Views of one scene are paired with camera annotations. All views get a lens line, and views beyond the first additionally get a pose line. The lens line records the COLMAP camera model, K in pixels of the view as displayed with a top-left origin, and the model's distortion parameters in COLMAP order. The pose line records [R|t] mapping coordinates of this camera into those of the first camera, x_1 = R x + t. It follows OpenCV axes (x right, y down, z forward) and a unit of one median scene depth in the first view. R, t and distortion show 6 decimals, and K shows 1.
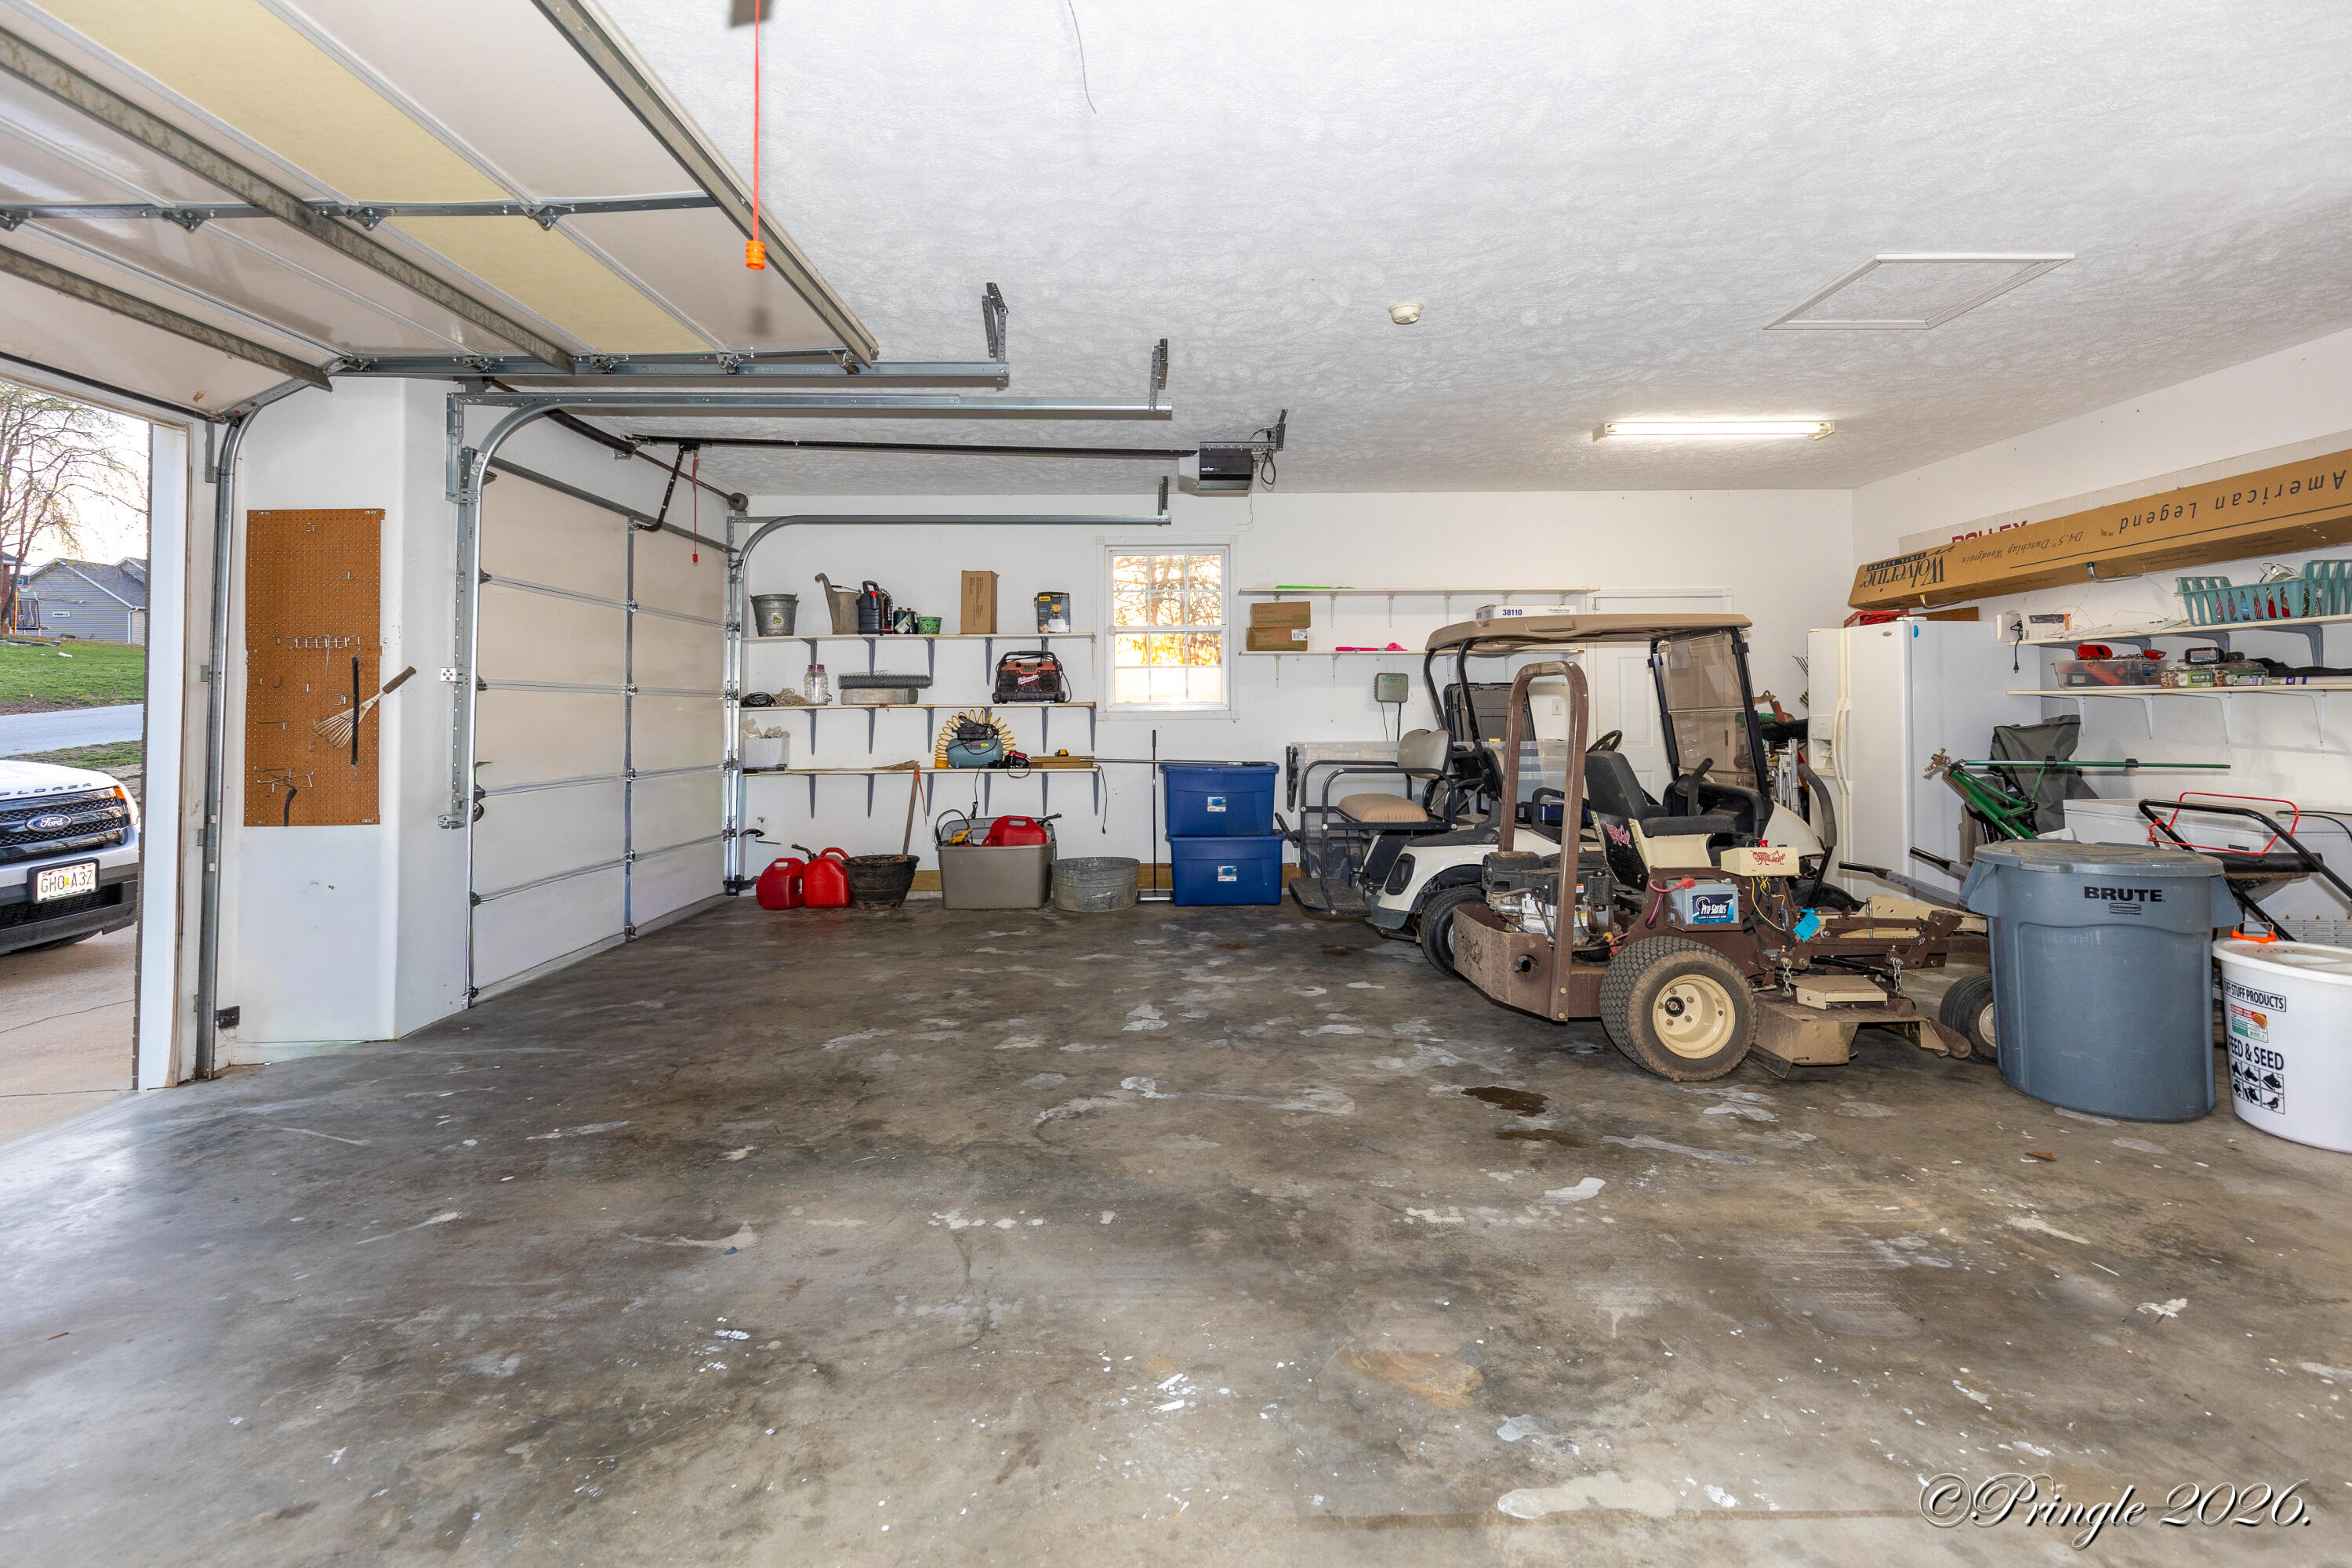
lens RADIAL K [[1106.6, 0, 1174.6], [0, 1106.6, 662.6], [0, 0, 1]] dist [0.003573, -0.000056]
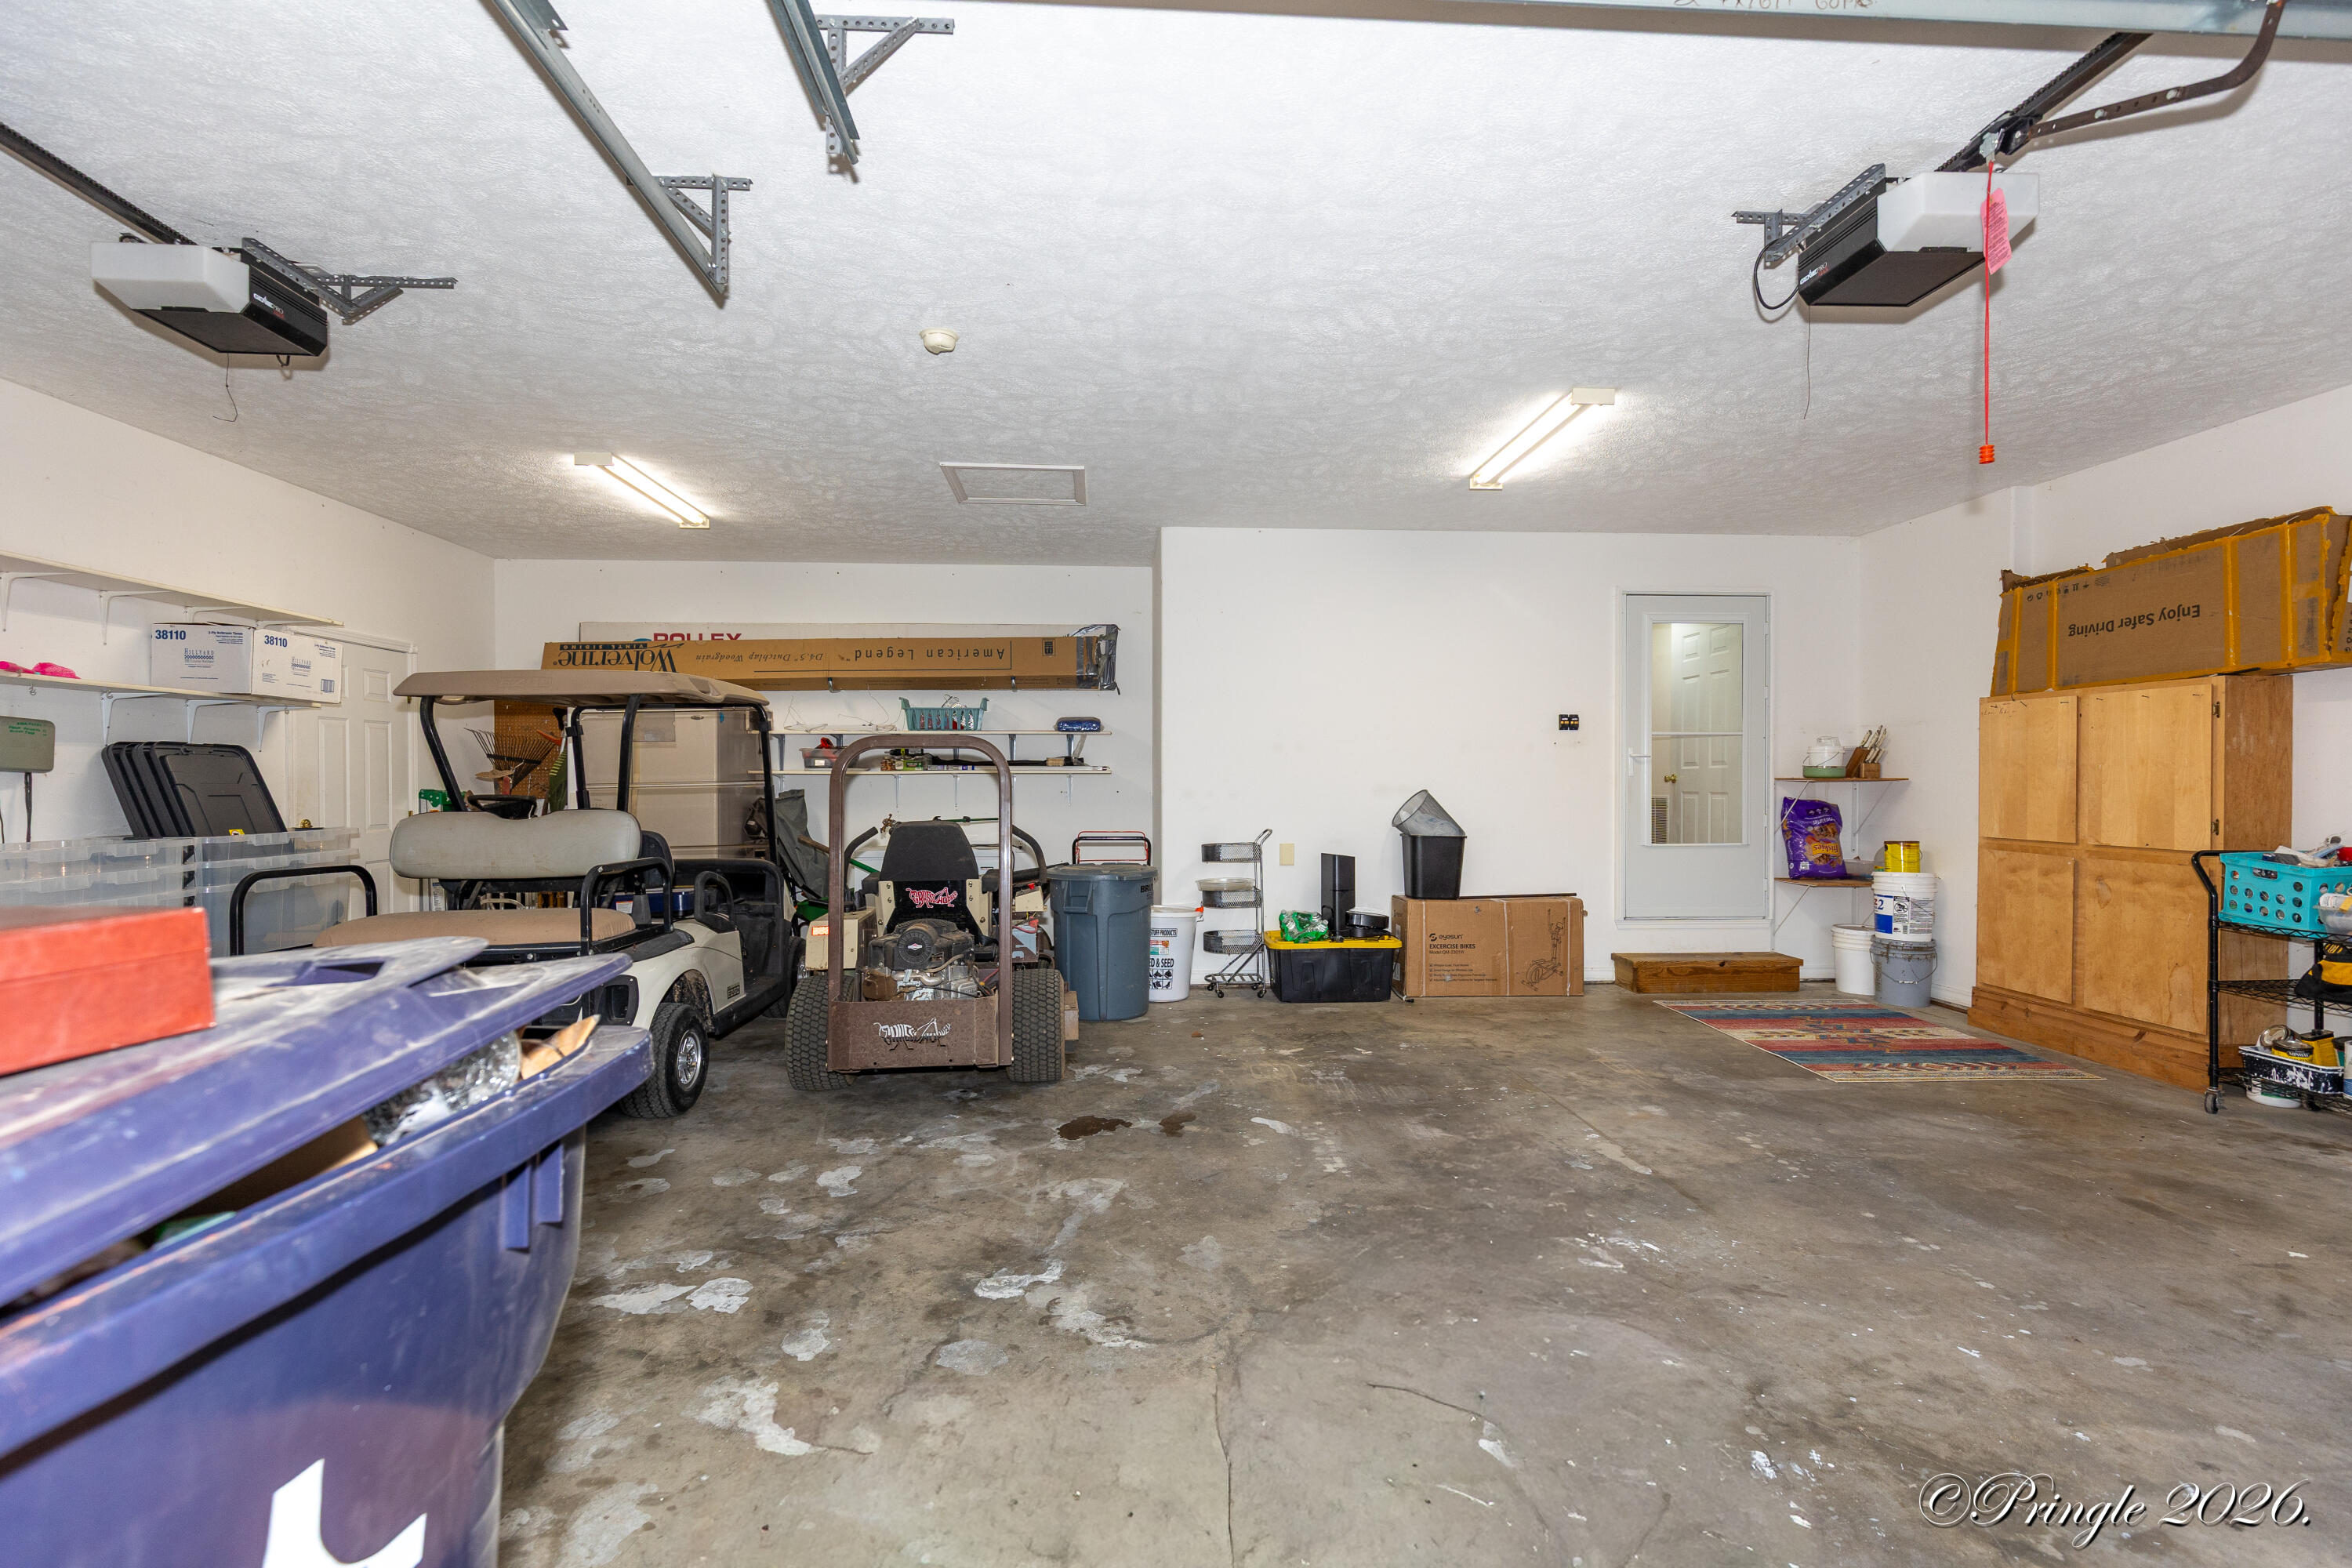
lens RADIAL K [[1071.4, 0, 1182.5], [0, 1071.4, 771.6], [0, 0, 1]] dist [0.003364, 0.000189]
pose [[-0.068127, 0.015351, 0.997559, -1.014821], [-0.040720, 0.999006, -0.018155, 0.062173], [-0.996845, -0.041858, -0.067434, 1.264370]]
